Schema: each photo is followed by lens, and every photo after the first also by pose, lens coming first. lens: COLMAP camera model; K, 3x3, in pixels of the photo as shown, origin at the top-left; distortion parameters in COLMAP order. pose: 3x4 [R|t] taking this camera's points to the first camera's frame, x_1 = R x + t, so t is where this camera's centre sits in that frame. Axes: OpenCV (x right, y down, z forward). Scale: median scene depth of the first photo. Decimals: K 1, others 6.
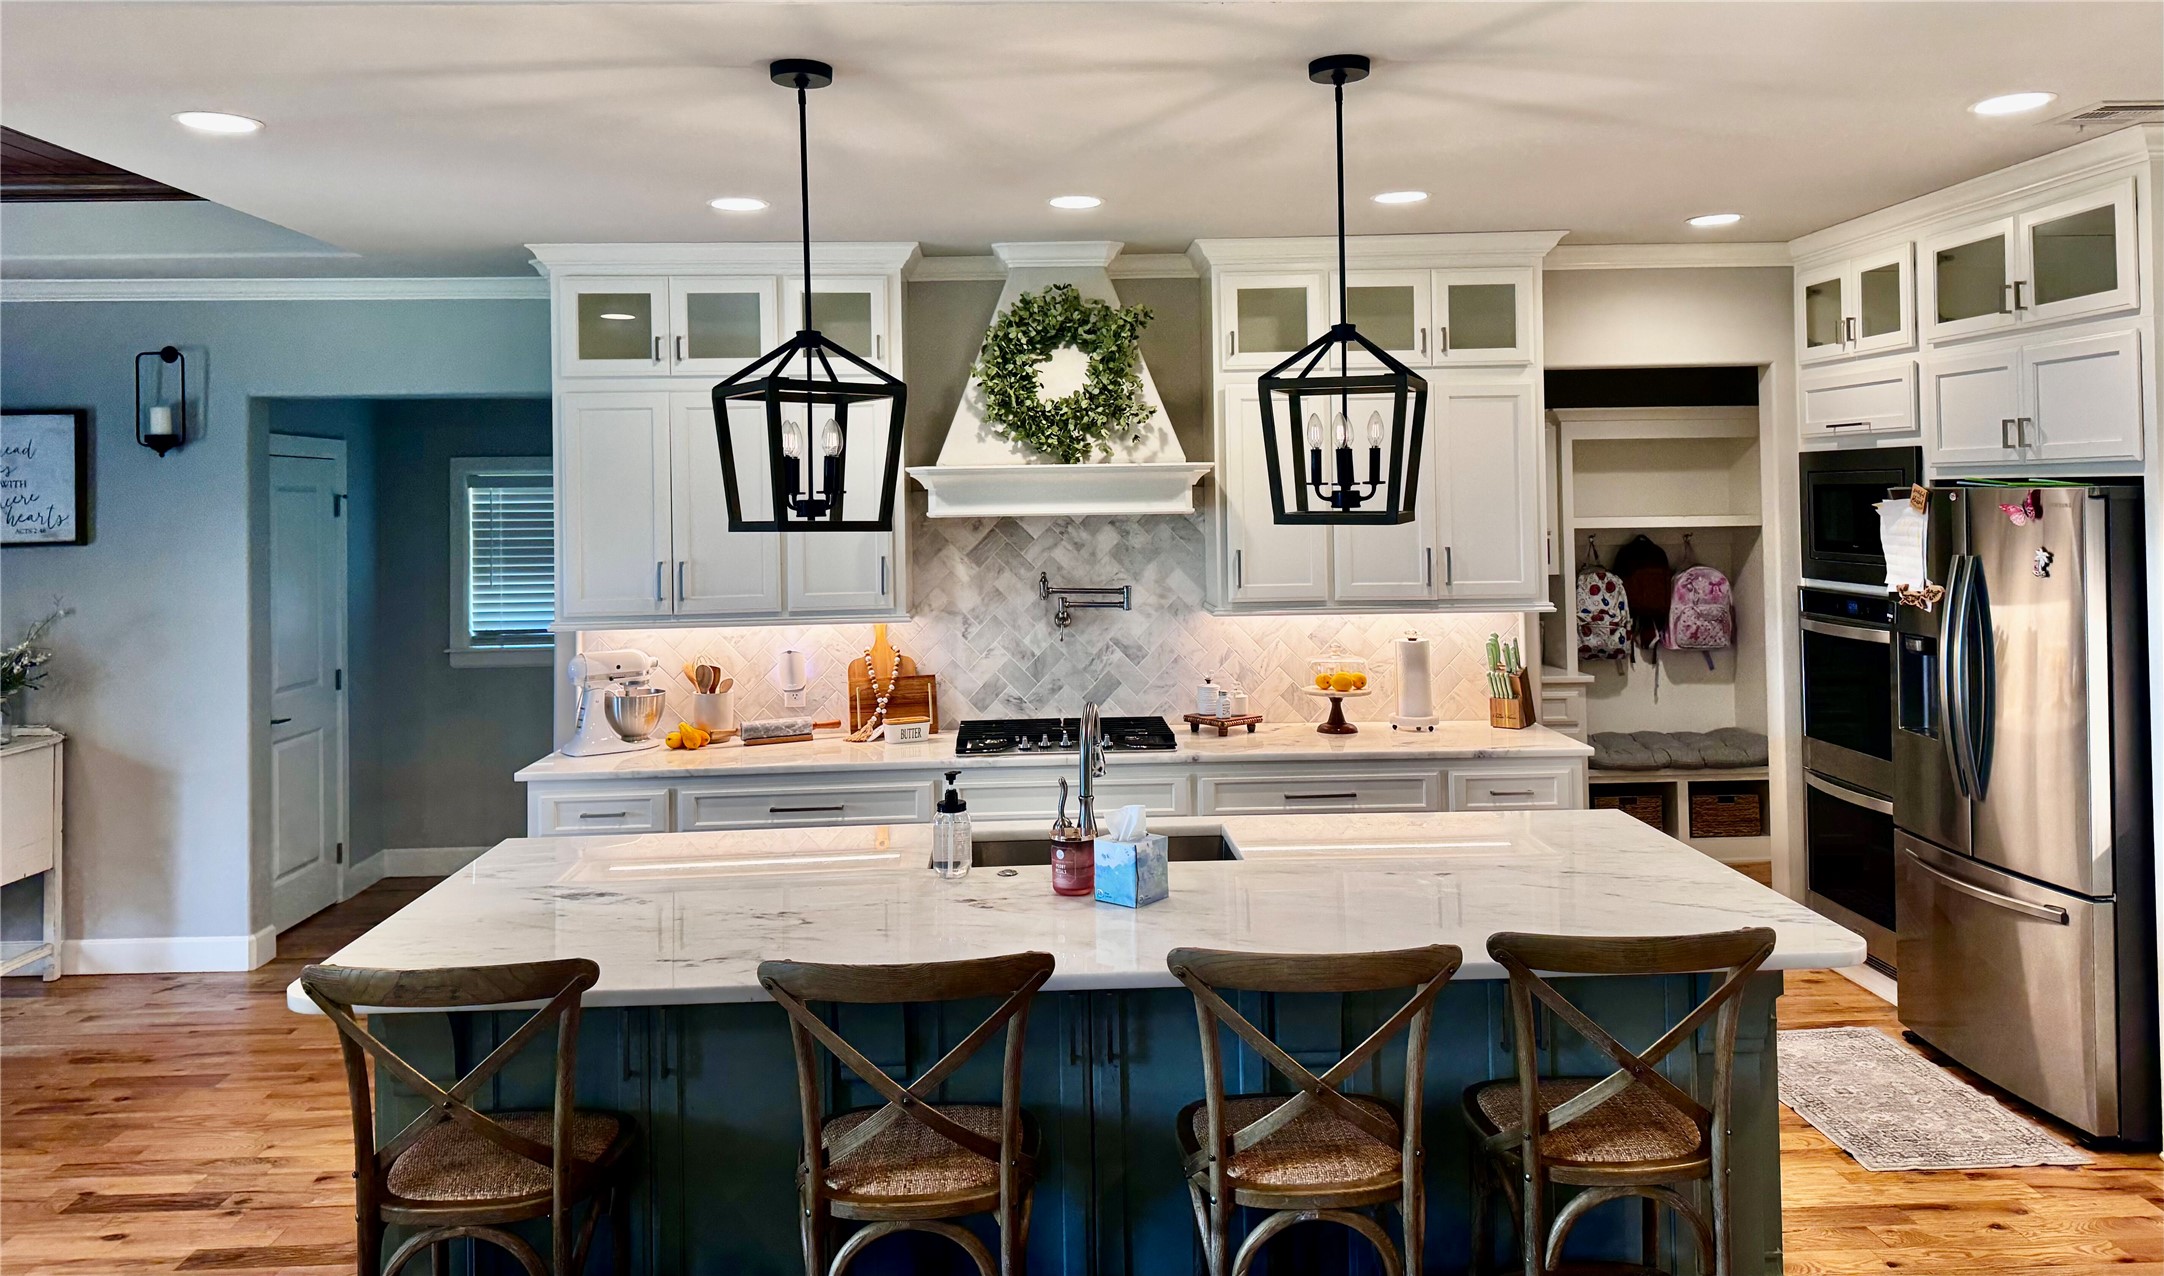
lens RADIAL K [[1530.2, 0, 1080.0], [0, 1530.2, 465.2], [0, 0, 1]] dist [0.074940, -0.073889]
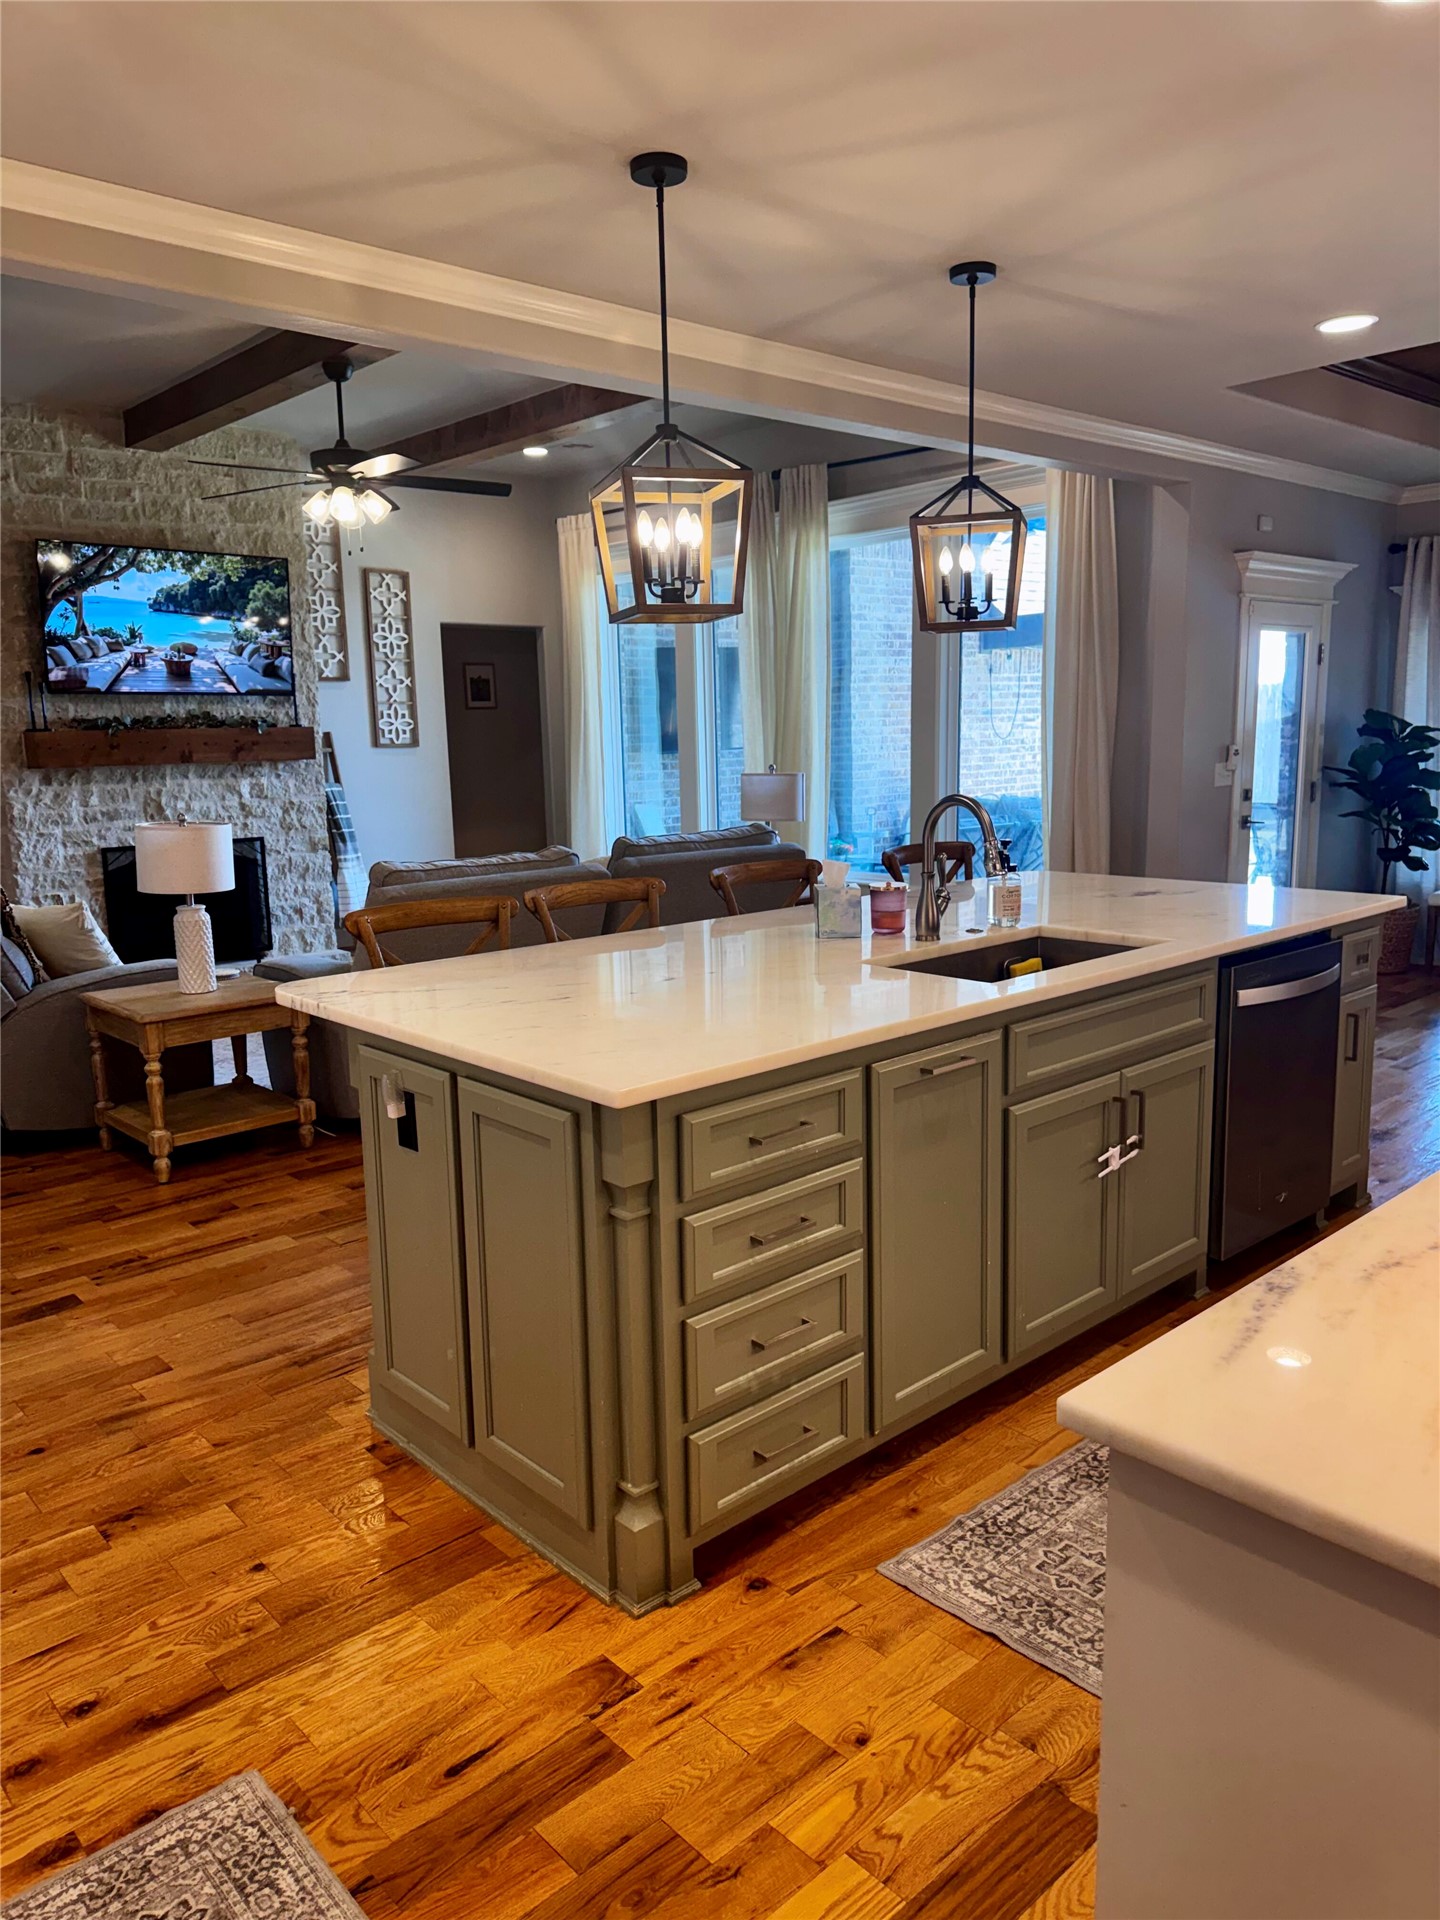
lens RADIAL K [[1350.5, 0, 725.3], [0, 1350.5, 955.0], [0, 0, 1]] dist [0.079888, -0.101046]
pose [[-0.764884, 0.146757, -0.627228, 0.457122], [0.052558, 0.984674, 0.166298, 0.065754], [0.642020, 0.094233, -0.760875, 1.030957]]
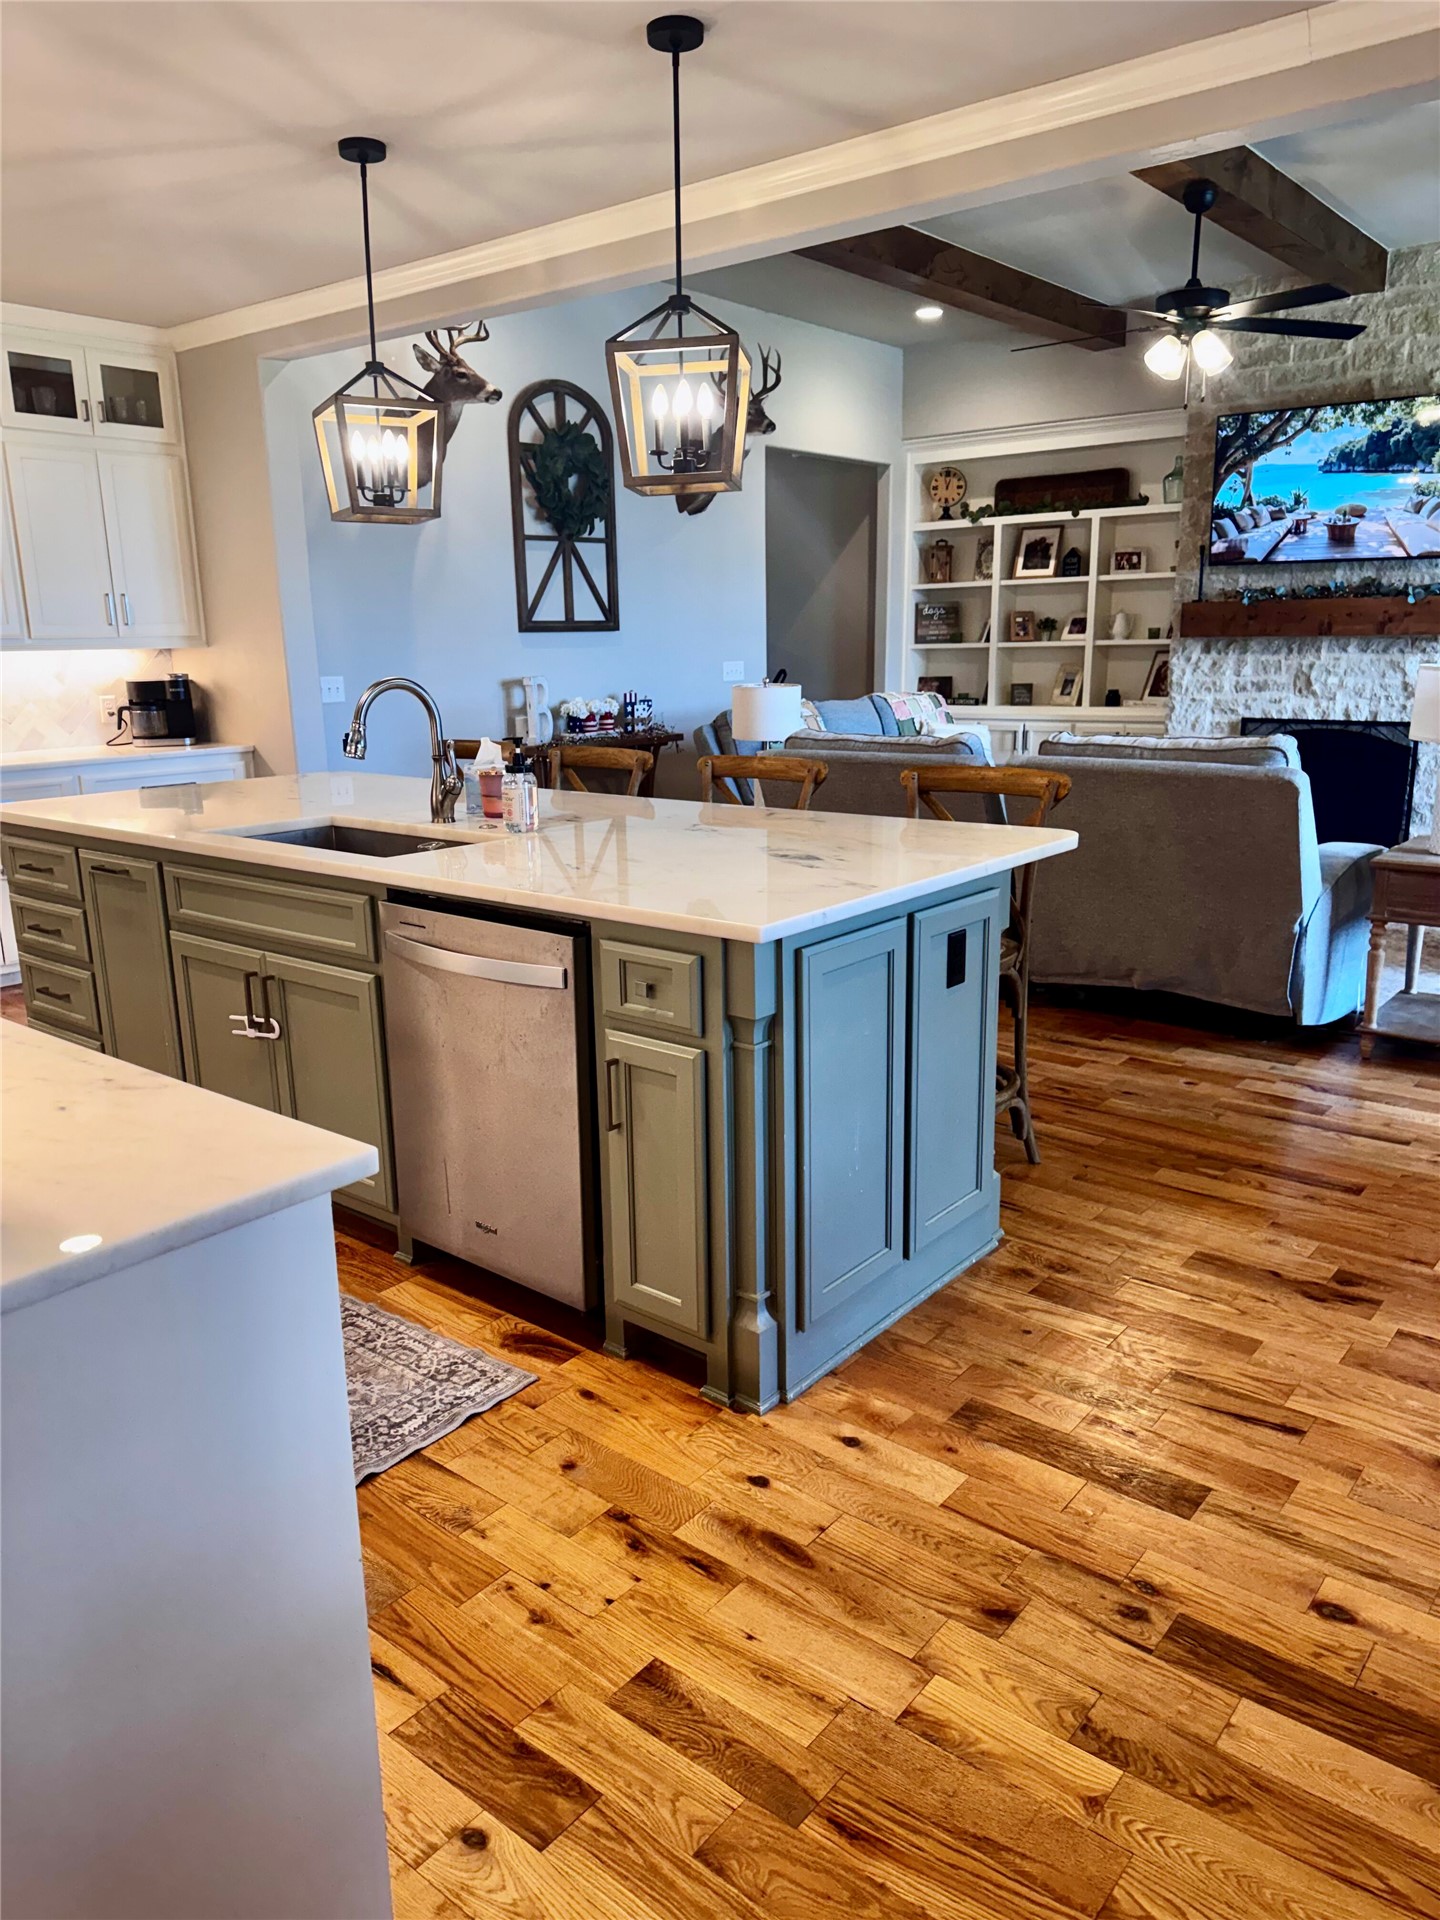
lens RADIAL K [[1350.5, 0, 714.8], [0, 1350.5, 959.3], [0, 0, 1]] dist [0.079888, -0.101046]
pose [[-0.746474, -0.125029, 0.653563, -0.510212], [0.016532, 0.978401, 0.206054, 0.100796], [-0.665209, 0.164619, -0.728284, 1.010278]]
